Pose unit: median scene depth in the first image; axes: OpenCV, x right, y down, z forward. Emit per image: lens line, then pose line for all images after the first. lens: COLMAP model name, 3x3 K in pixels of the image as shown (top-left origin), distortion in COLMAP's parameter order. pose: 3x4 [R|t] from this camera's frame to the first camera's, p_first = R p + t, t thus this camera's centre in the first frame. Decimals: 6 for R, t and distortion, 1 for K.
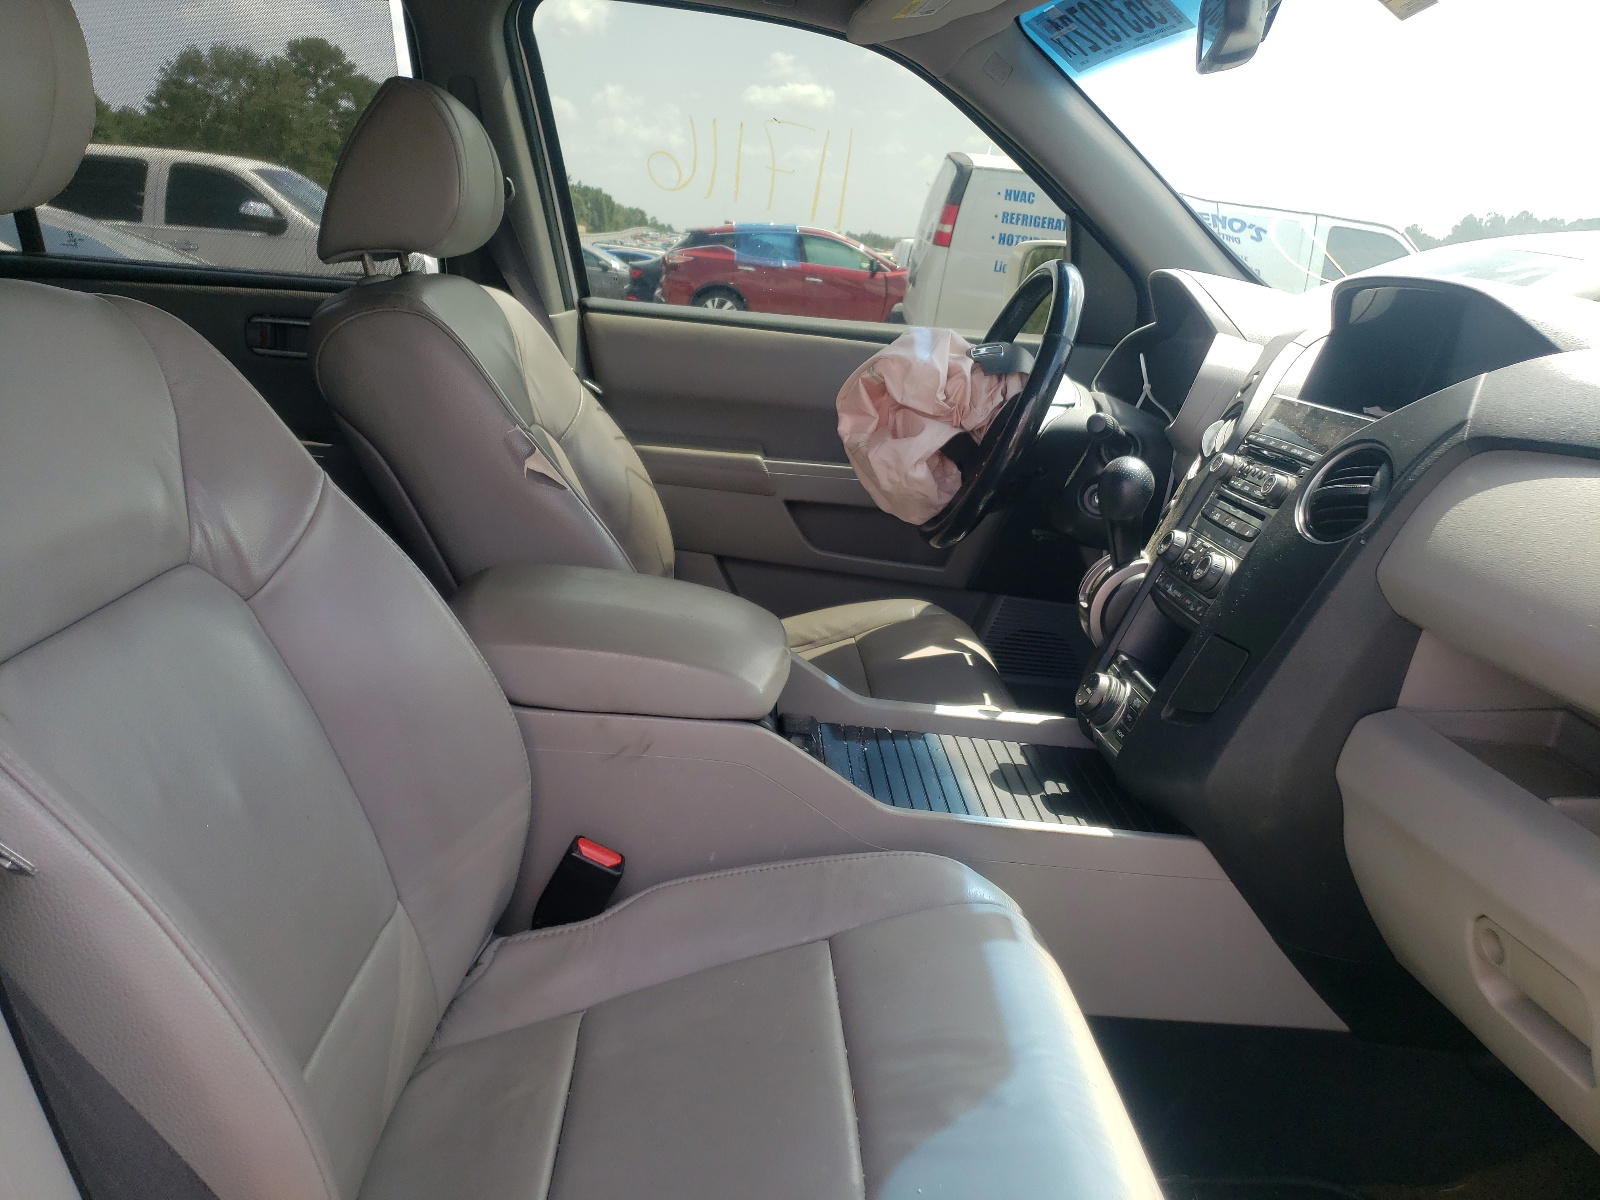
lens RADIAL K [[1195.5, 0, 800.0], [0, 1195.5, 600.0], [0, 0, 1]] dist [-0.000920, -0.099858]
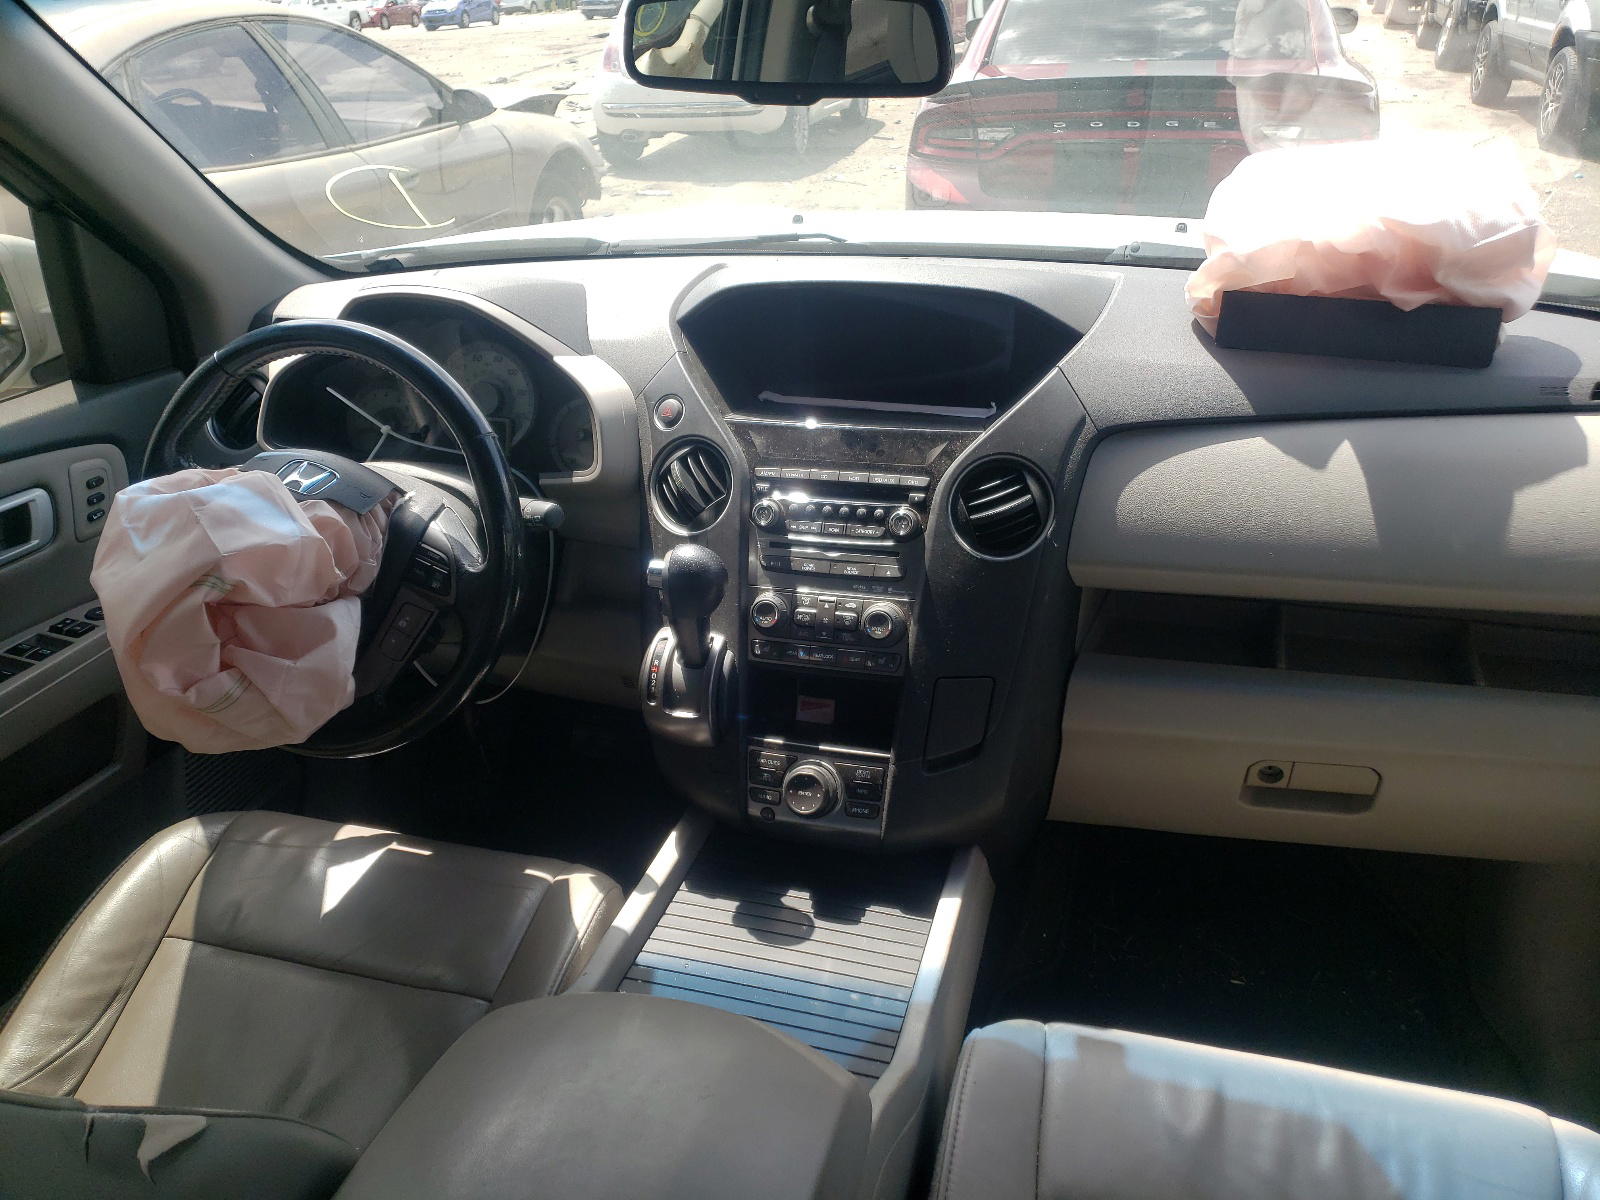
lens RADIAL K [[1195.5, 0, 800.0], [0, 1195.5, 600.0], [0, 0, 1]] dist [-0.000920, -0.099858]
pose [[0.272931, -0.479440, 0.834054, -0.420440], [0.292238, 0.867320, 0.402932, -0.393617], [-0.916573, 0.133770, 0.376828, 0.589073]]
